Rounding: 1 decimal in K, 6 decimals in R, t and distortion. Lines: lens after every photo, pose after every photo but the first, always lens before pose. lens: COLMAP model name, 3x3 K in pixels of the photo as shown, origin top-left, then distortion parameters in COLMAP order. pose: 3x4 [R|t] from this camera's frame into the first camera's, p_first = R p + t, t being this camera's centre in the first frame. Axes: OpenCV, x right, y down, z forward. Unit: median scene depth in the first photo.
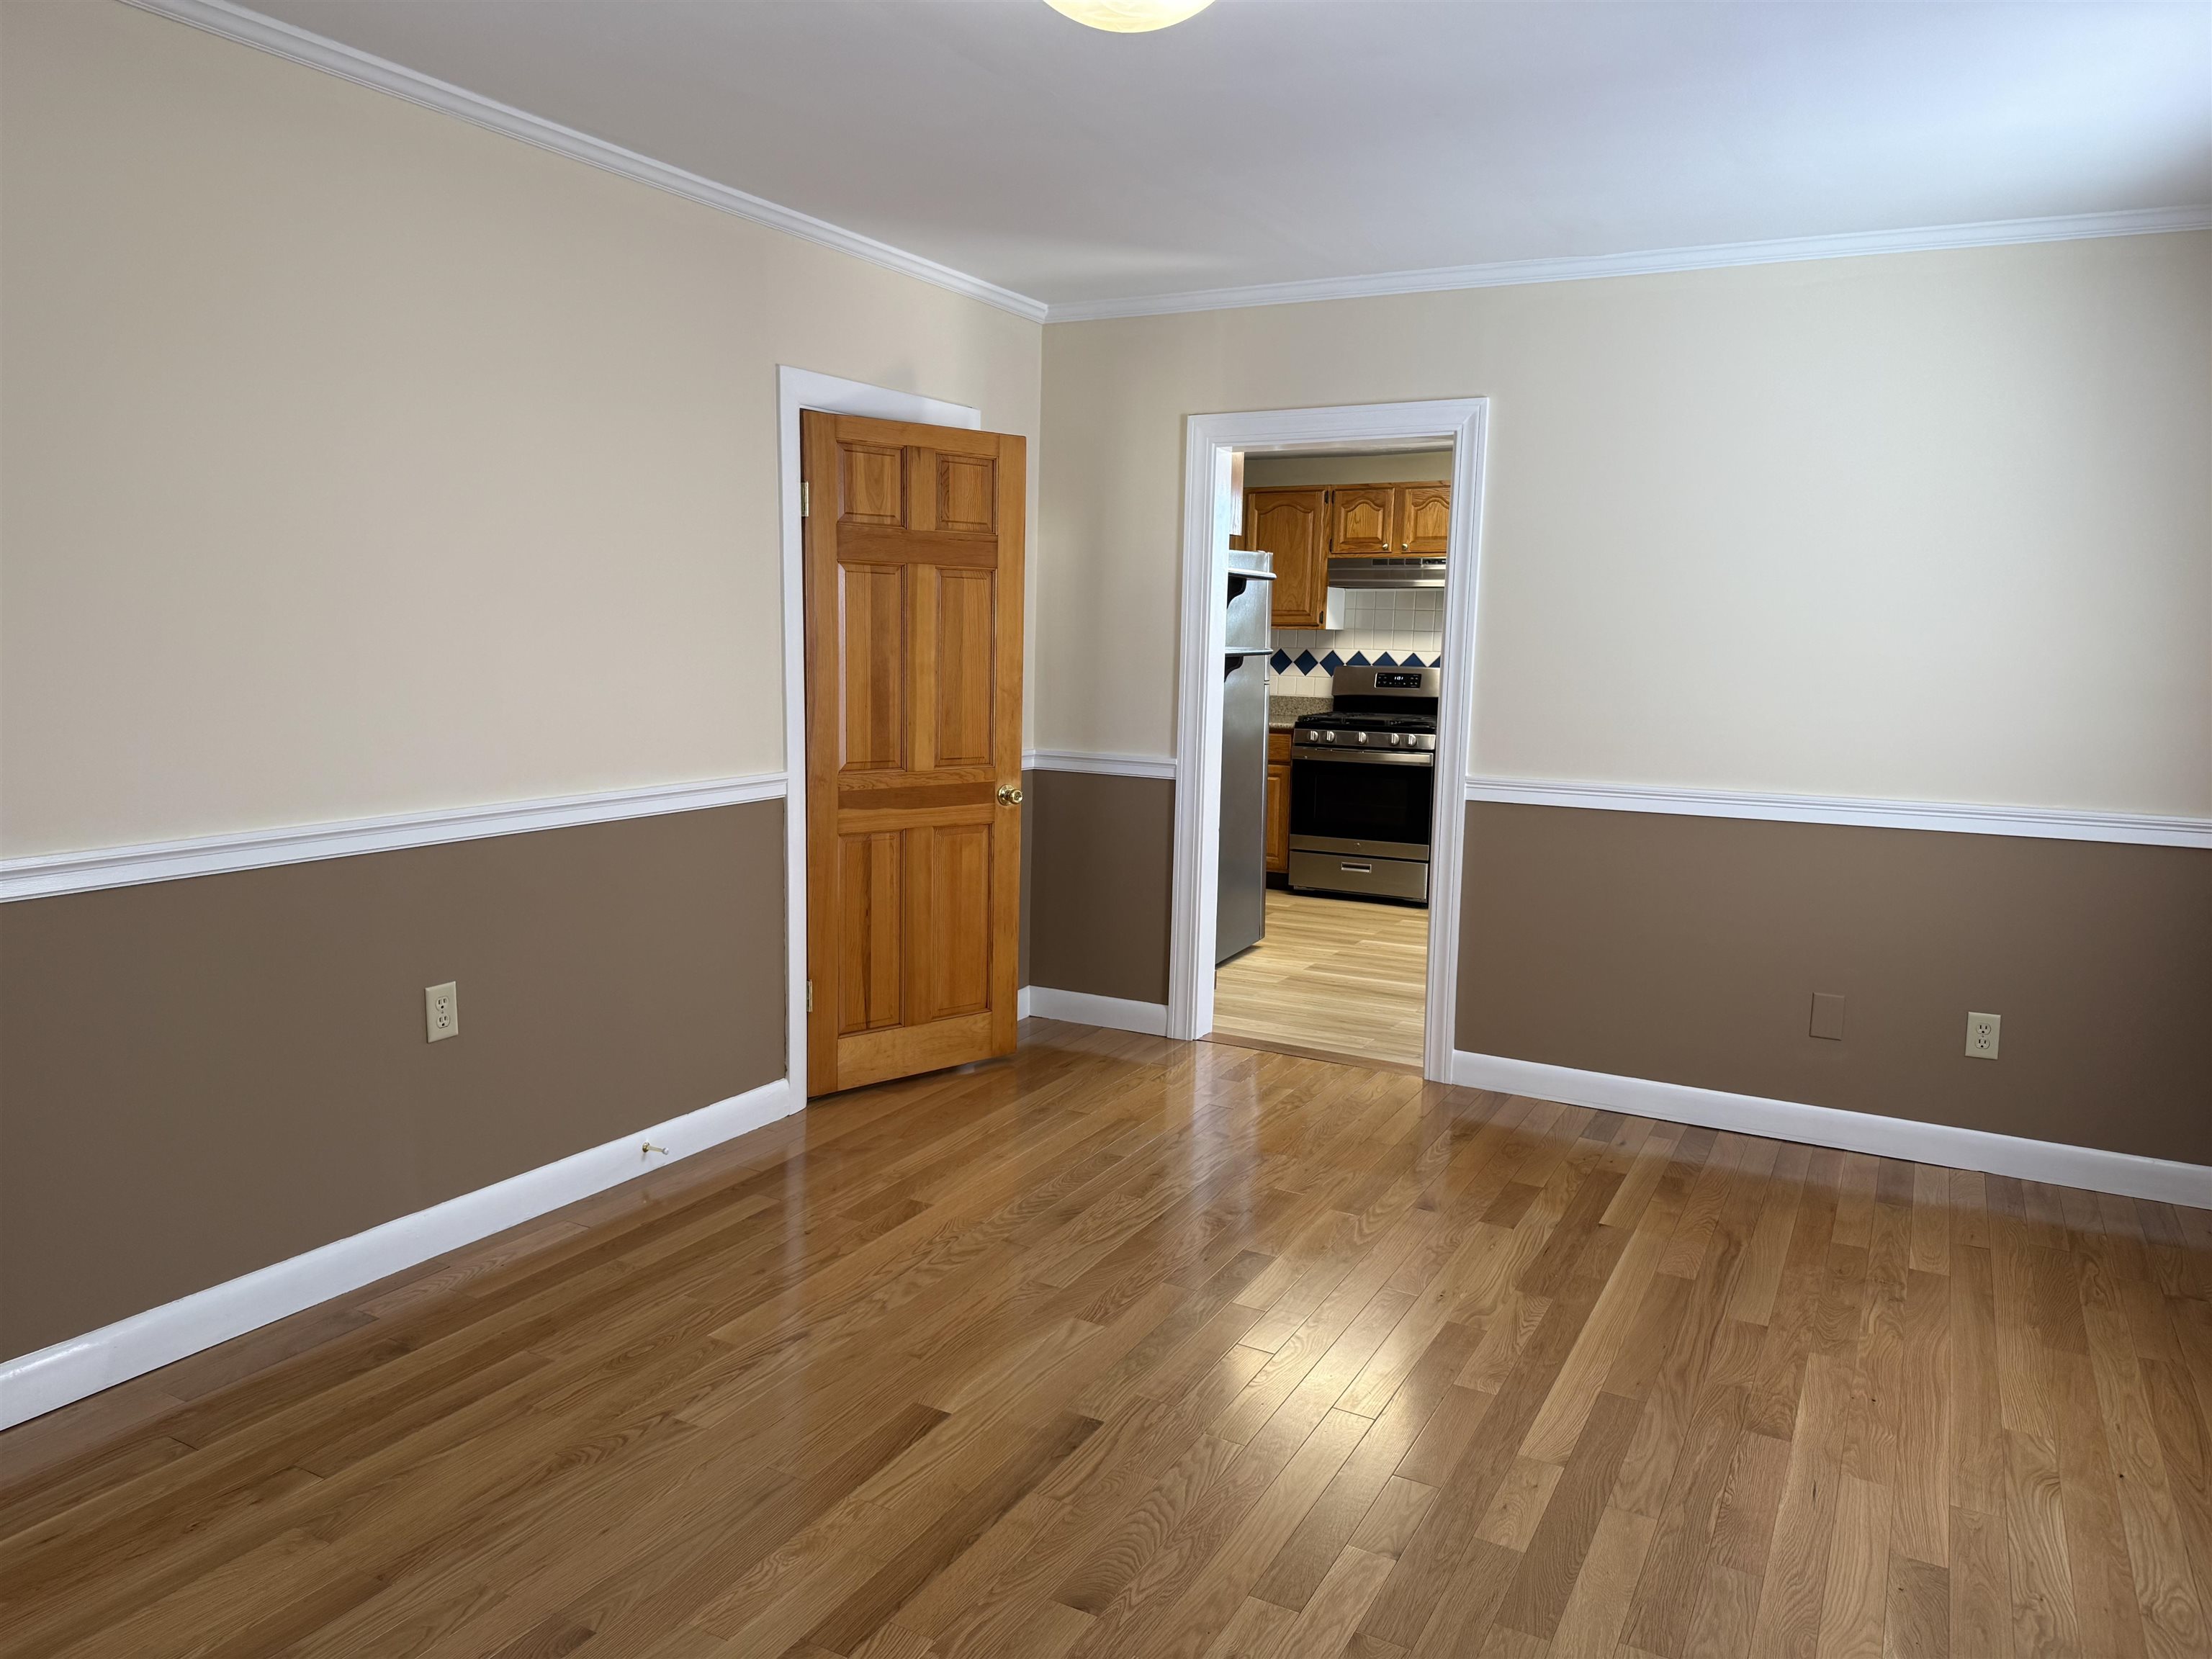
lens RADIAL K [[1539.4, 0, 1095.7], [0, 1539.4, 834.2], [0, 0, 1]] dist [0.033681, -0.053515]
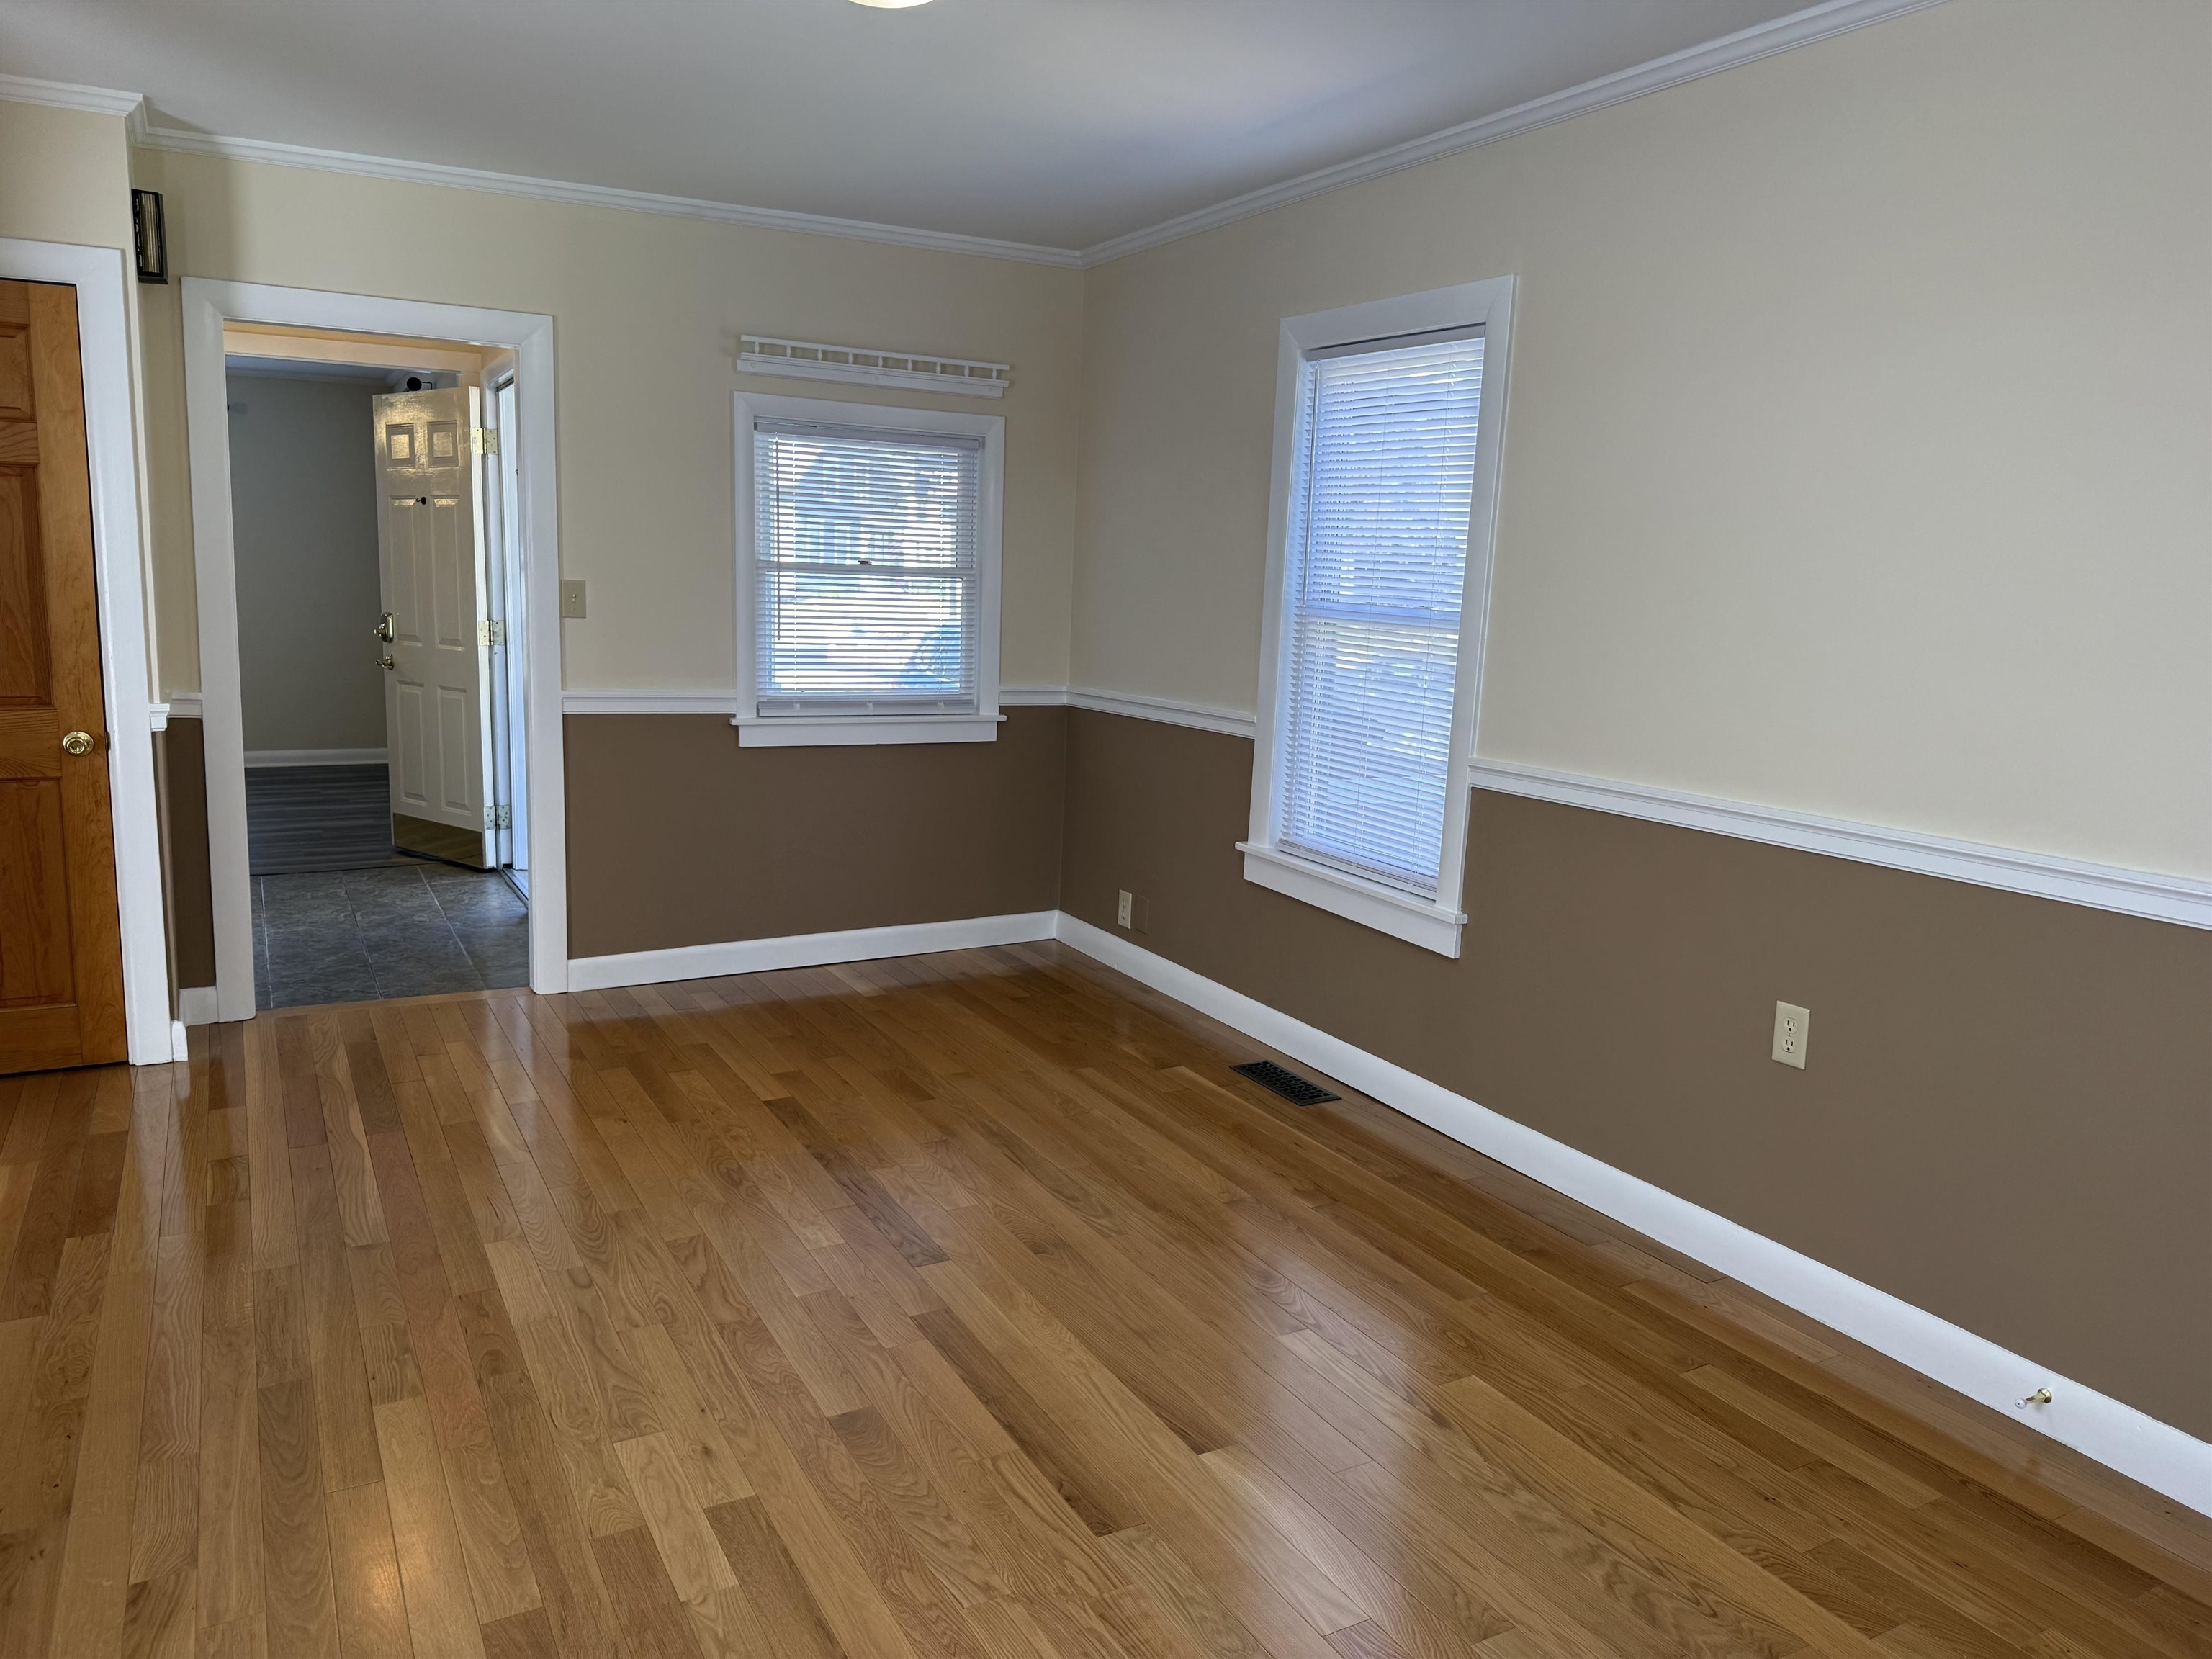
lens RADIAL K [[1539.4, 0, 1098.6], [0, 1539.4, 832.9], [0, 0, 1]] dist [0.033681, -0.053515]
pose [[-0.523657, 0.113522, -0.844332, 0.678785], [-0.163644, 0.959223, 0.230461, -0.177136], [0.836065, 0.258853, -0.483726, 1.334596]]
